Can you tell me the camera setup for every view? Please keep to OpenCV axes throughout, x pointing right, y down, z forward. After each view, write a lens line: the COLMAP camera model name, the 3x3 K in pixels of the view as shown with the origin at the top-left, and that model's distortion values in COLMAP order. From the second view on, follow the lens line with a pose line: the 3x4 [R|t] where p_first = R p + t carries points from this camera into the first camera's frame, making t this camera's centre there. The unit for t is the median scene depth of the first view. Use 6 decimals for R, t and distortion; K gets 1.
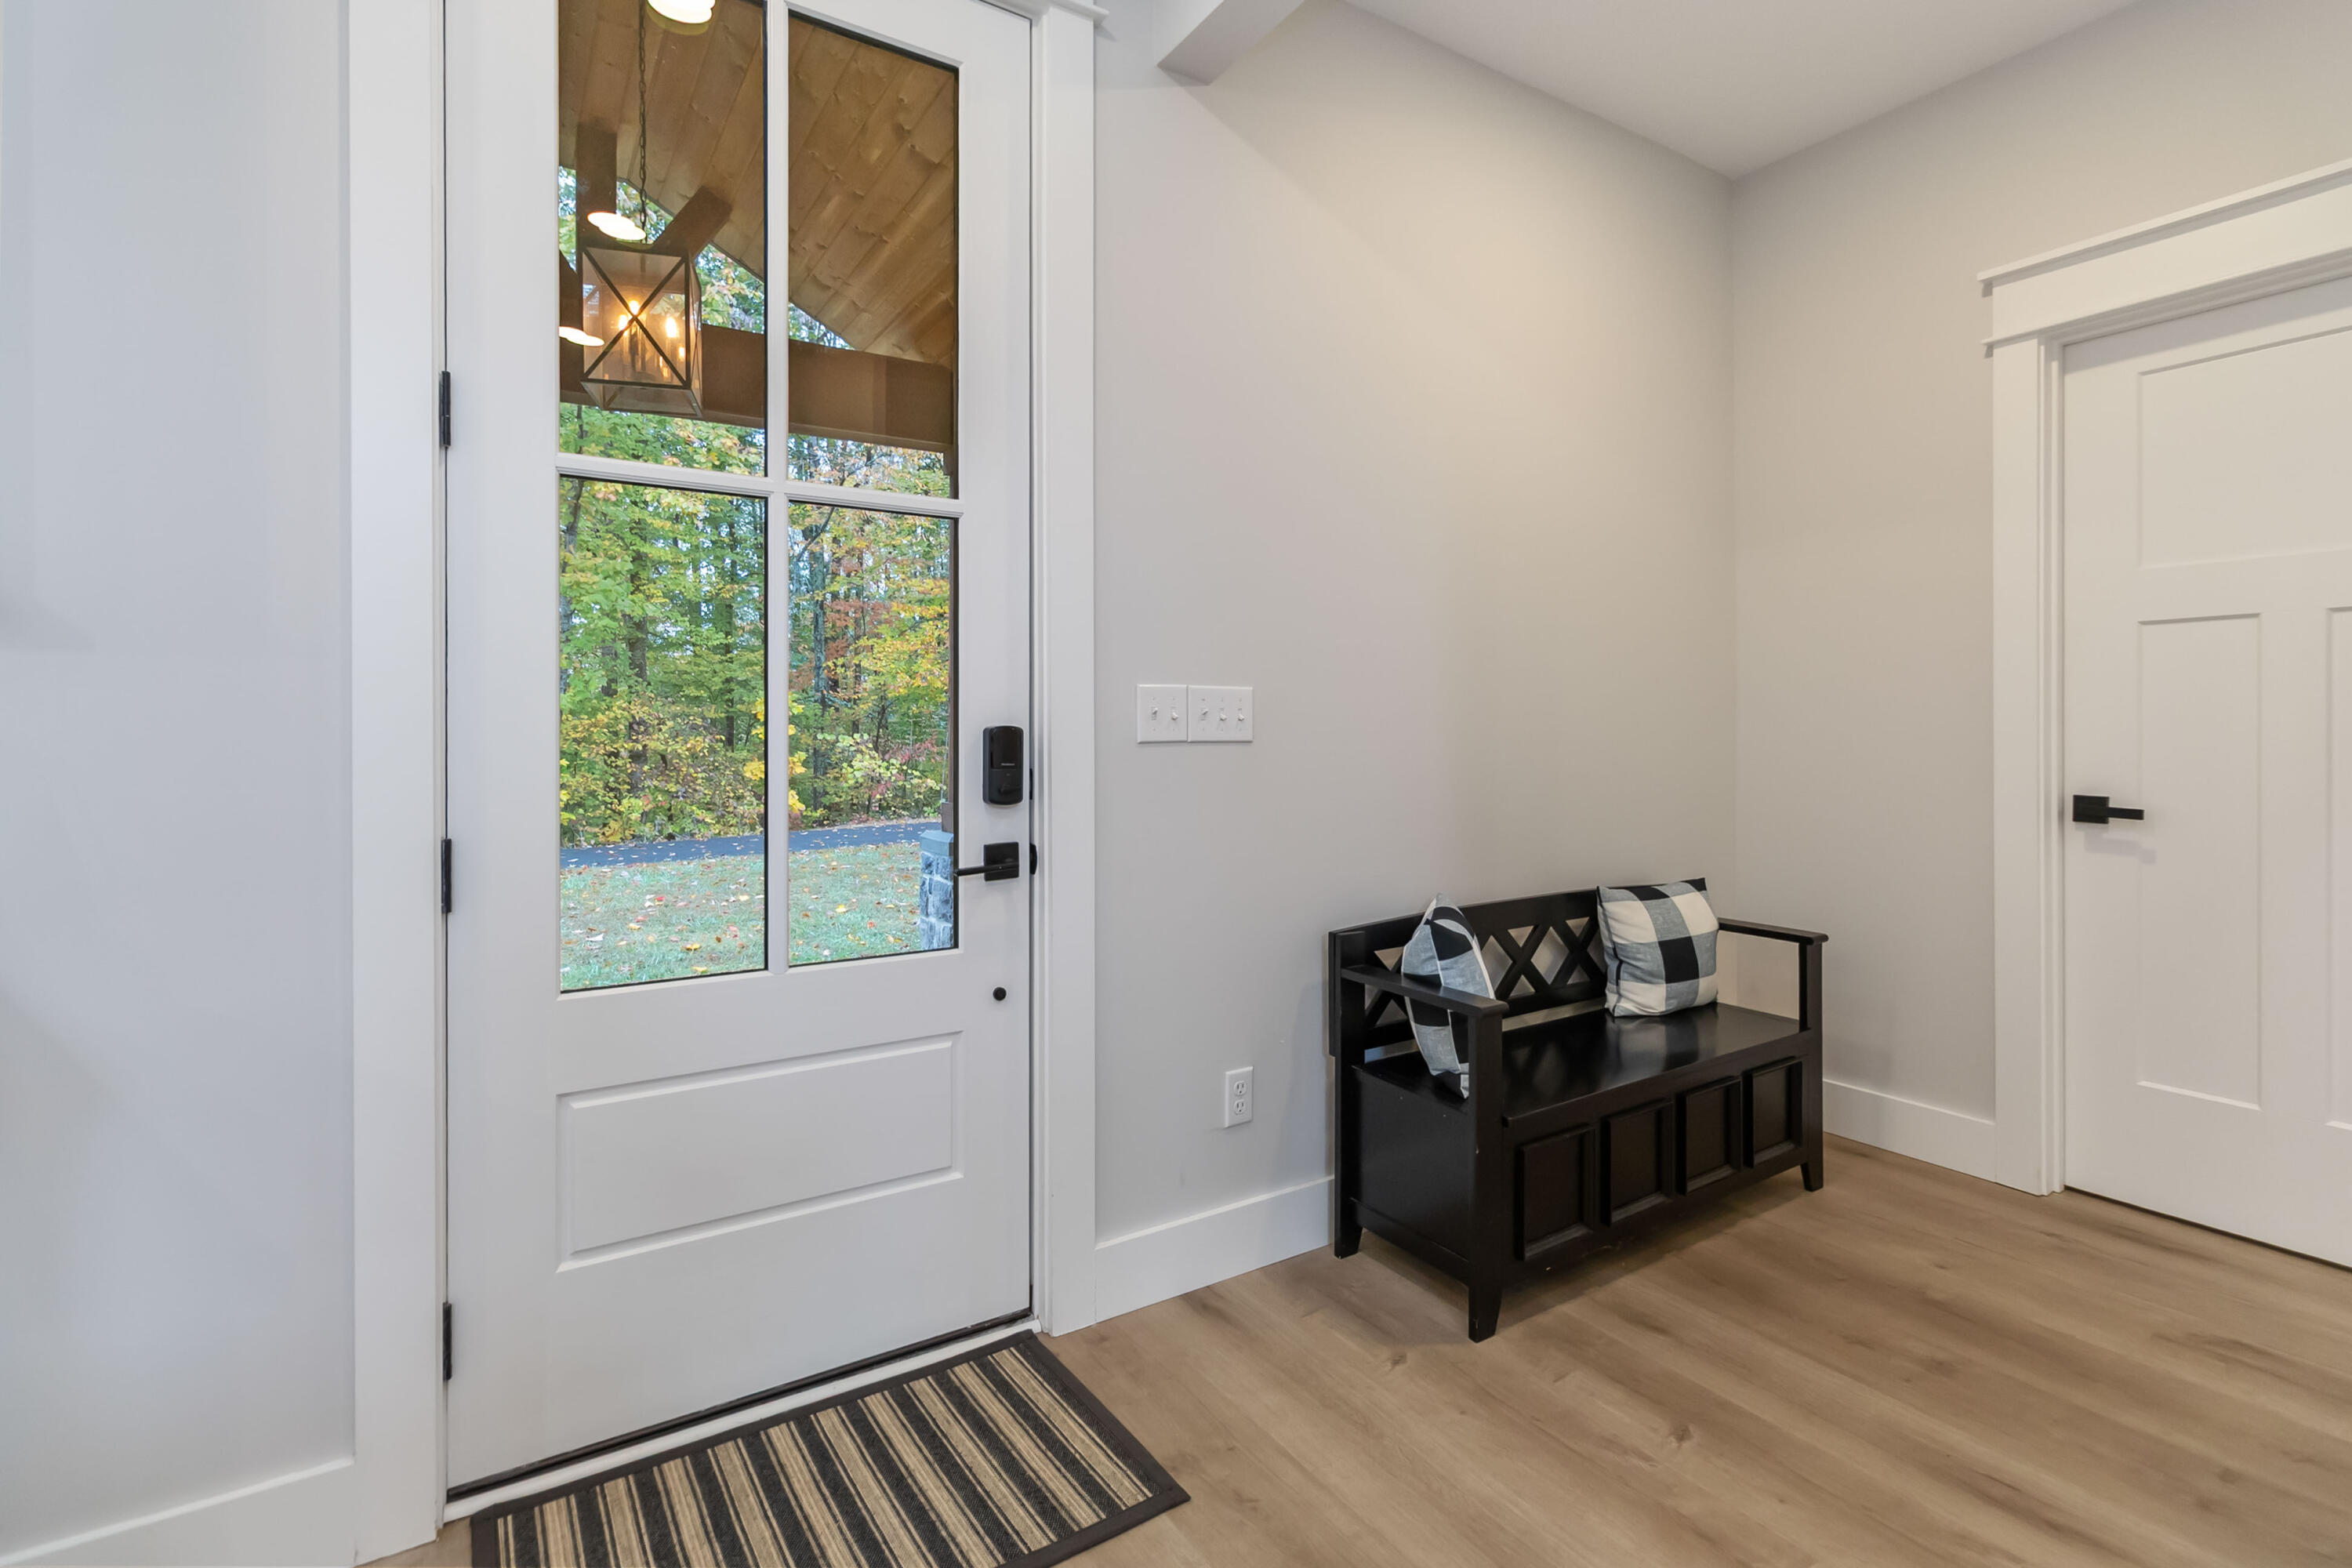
lens RADIAL K [[1097.4, 0, 1171.4], [0, 1097.4, 729.1], [0, 0, 1]] dist [0.004850, -0.000447]
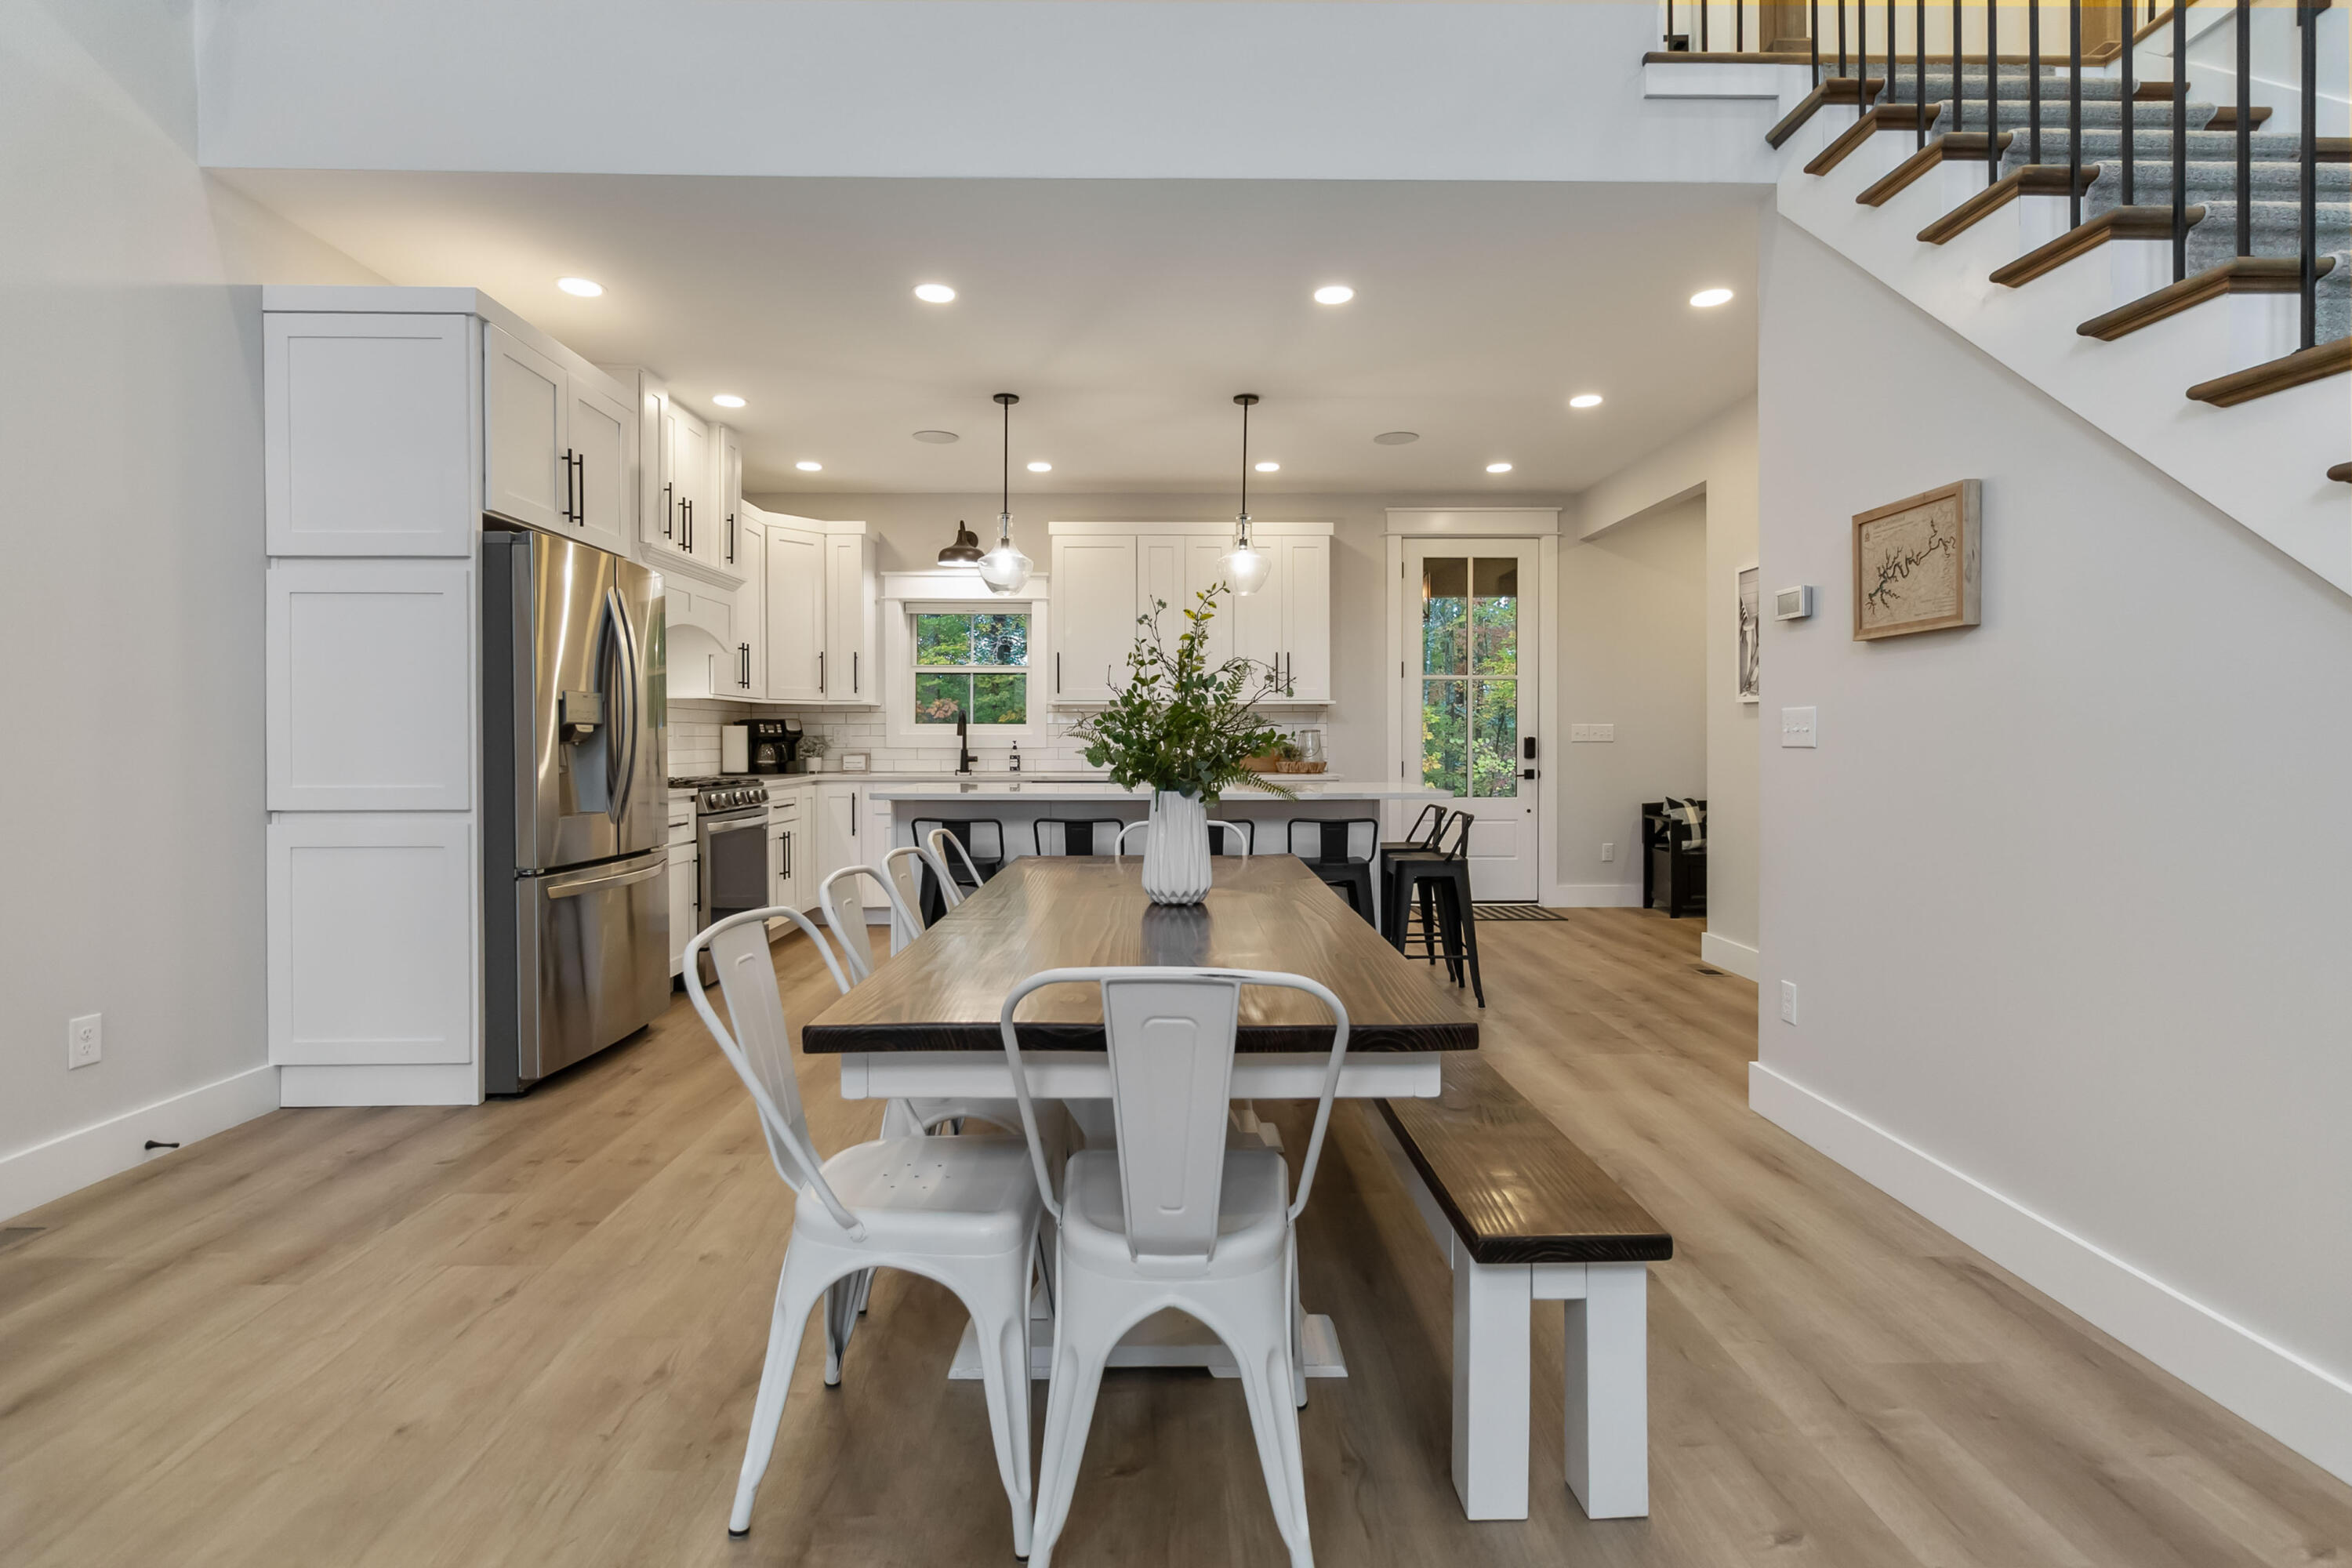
lens RADIAL K [[1097.4, 0, 1172.6], [0, 1097.4, 740.1], [0, 0, 1]] dist [0.004850, -0.000447]
pose [[0.852662, 0.002283, -0.522457, 0.553738], [0.000839, 0.999983, 0.005739, -0.010532], [0.522462, -0.005331, 0.852646, -2.039824]]
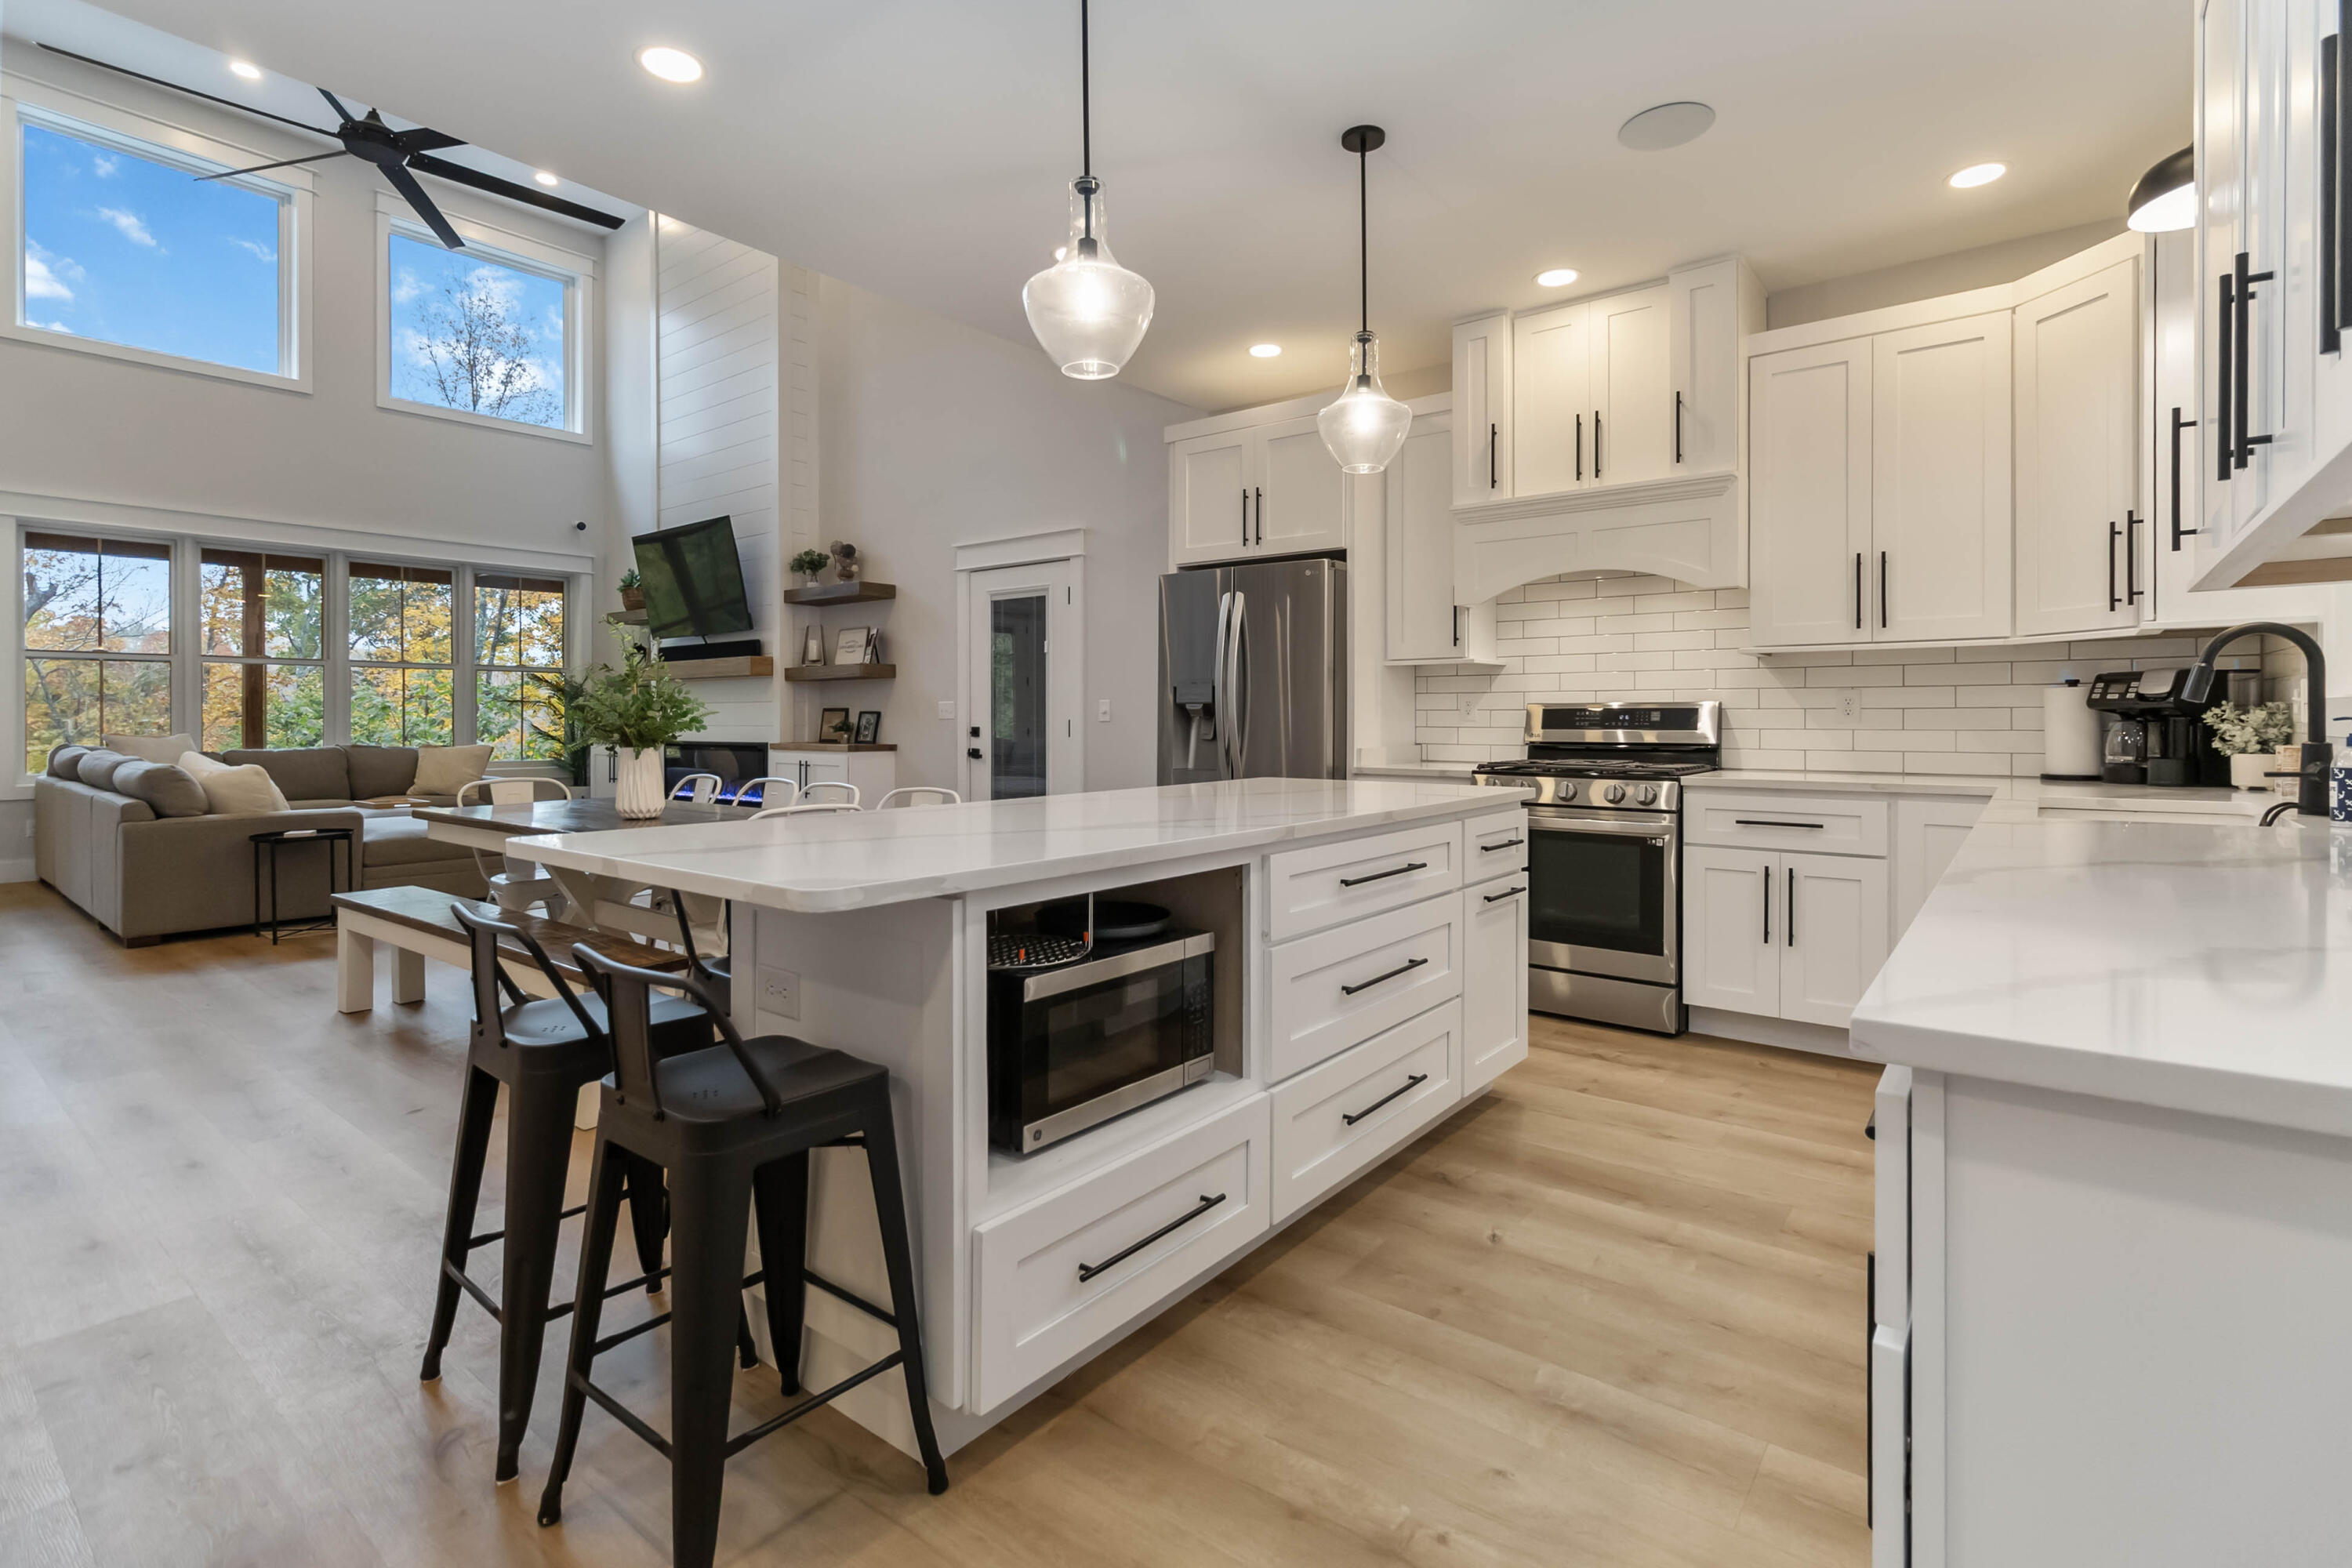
lens RADIAL K [[1097.4, 0, 1184.2], [0, 1097.4, 720.8], [0, 0, 1]] dist [0.004850, -0.000447]
pose [[-0.941594, 0.003544, -0.336733, -0.153543], [0.003562, 0.999993, 0.000563, 0.005186], [0.336733, -0.000670, -0.941600, 0.510802]]
